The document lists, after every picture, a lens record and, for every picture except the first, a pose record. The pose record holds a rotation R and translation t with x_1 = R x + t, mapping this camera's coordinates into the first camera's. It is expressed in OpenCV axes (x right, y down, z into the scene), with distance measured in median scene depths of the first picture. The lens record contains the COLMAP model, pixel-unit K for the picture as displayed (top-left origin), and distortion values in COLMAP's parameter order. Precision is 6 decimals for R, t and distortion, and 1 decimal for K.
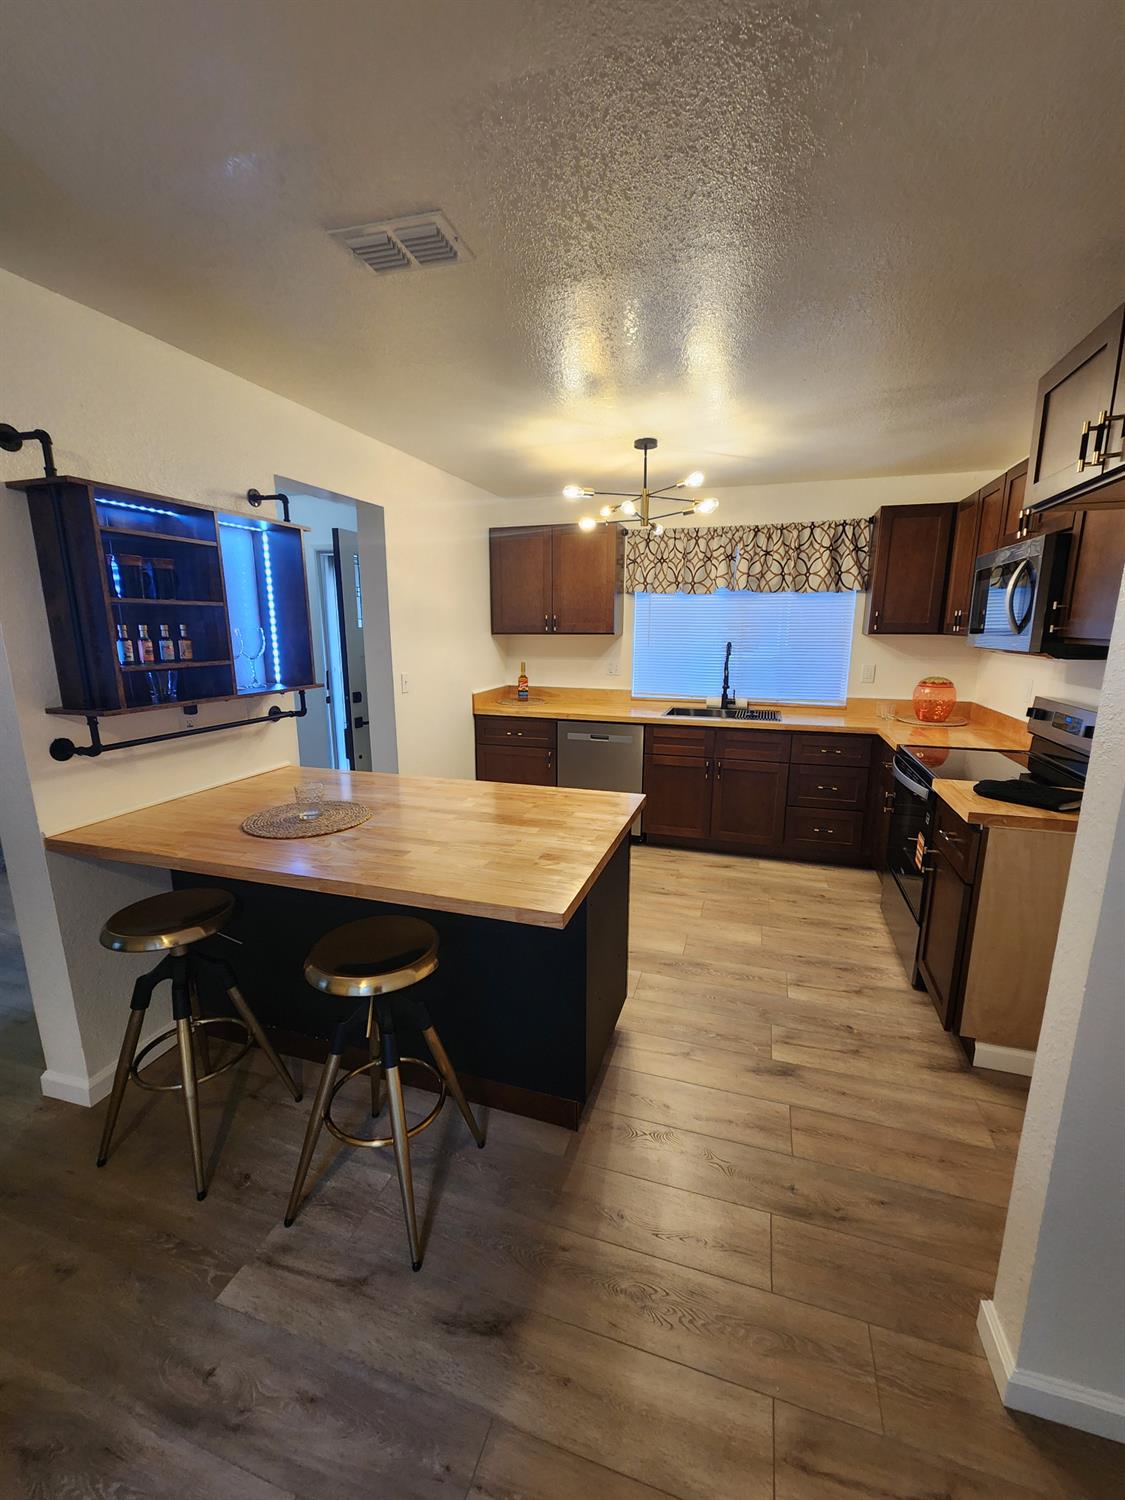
lens RADIAL K [[611.9, 0, 563.3], [0, 611.9, 752.8], [0, 0, 1]] dist [0.000968, 0.000882]
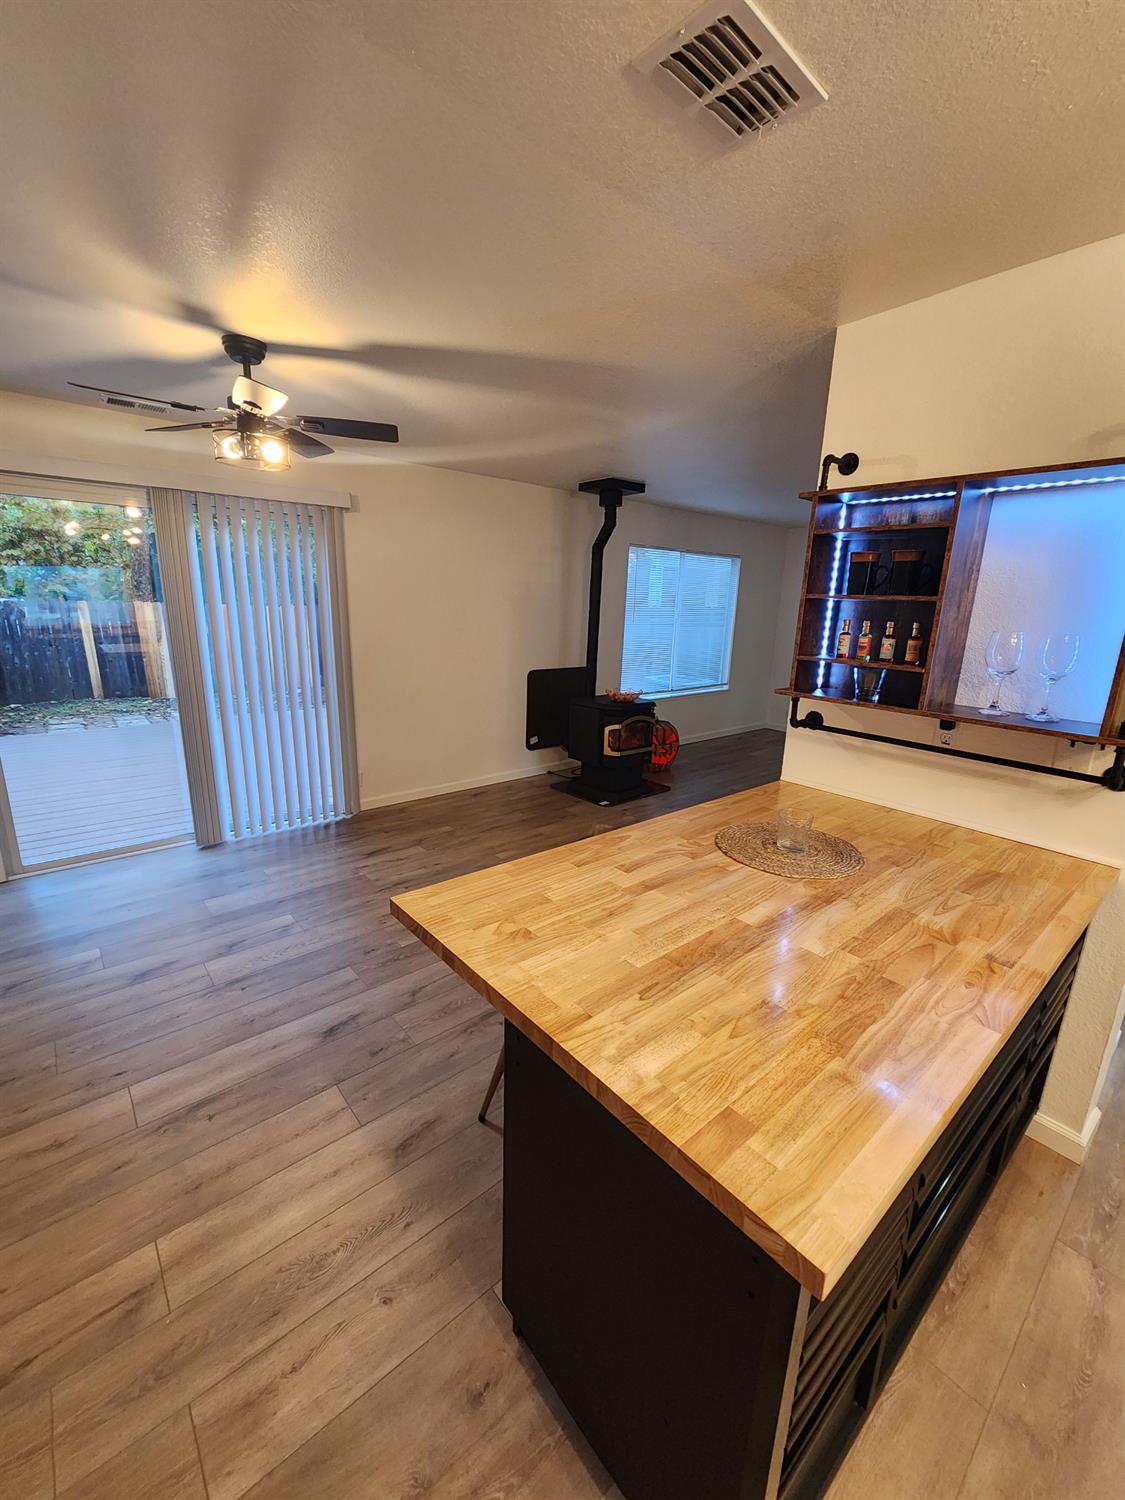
lens RADIAL K [[611.9, 0, 566.8], [0, 611.9, 754.7], [0, 0, 1]] dist [0.000968, 0.000882]
pose [[-0.524312, 0.193739, -0.829193, 0.437087], [-0.205247, 0.916310, 0.343875, -0.247683], [0.826420, 0.350487, -0.440668, 1.094127]]
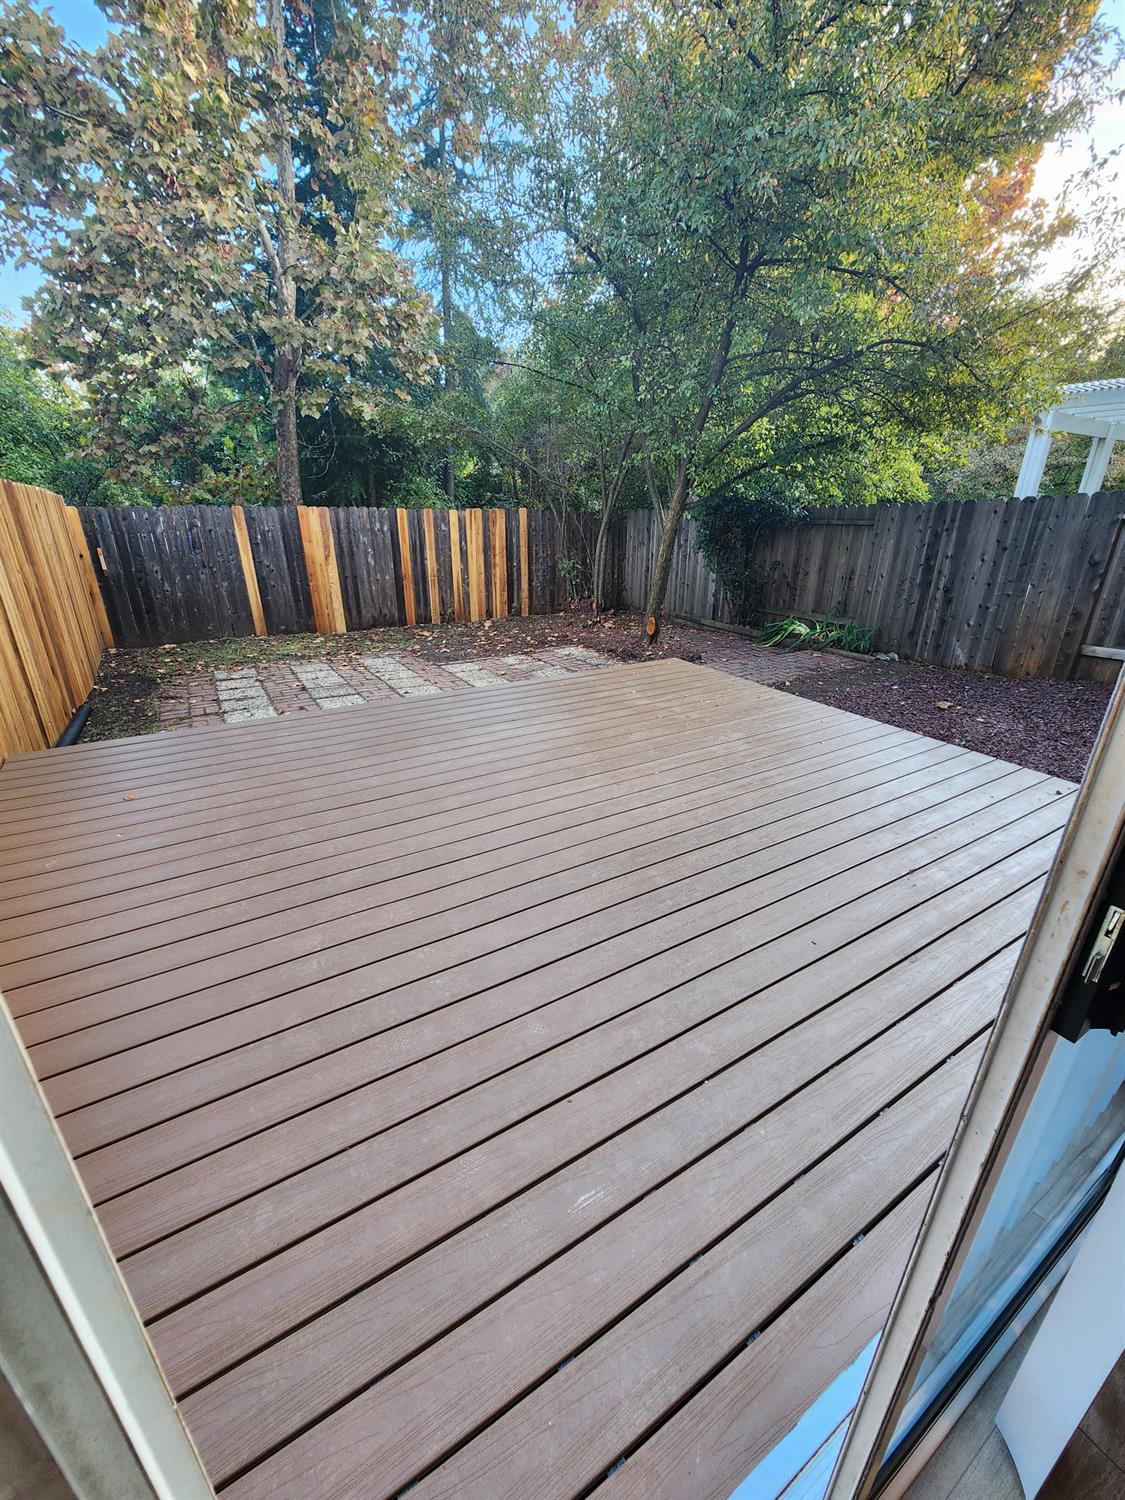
lens RADIAL K [[611.9, 0, 567.6], [0, 611.9, 752.8], [0, 0, 1]] dist [0.000968, 0.000882]
pose [[-0.646447, 0.280347, -0.709586, 0.288534], [-0.169554, 0.853999, 0.491870, -0.109980], [0.743880, 0.438281, -0.504531, 0.569186]]
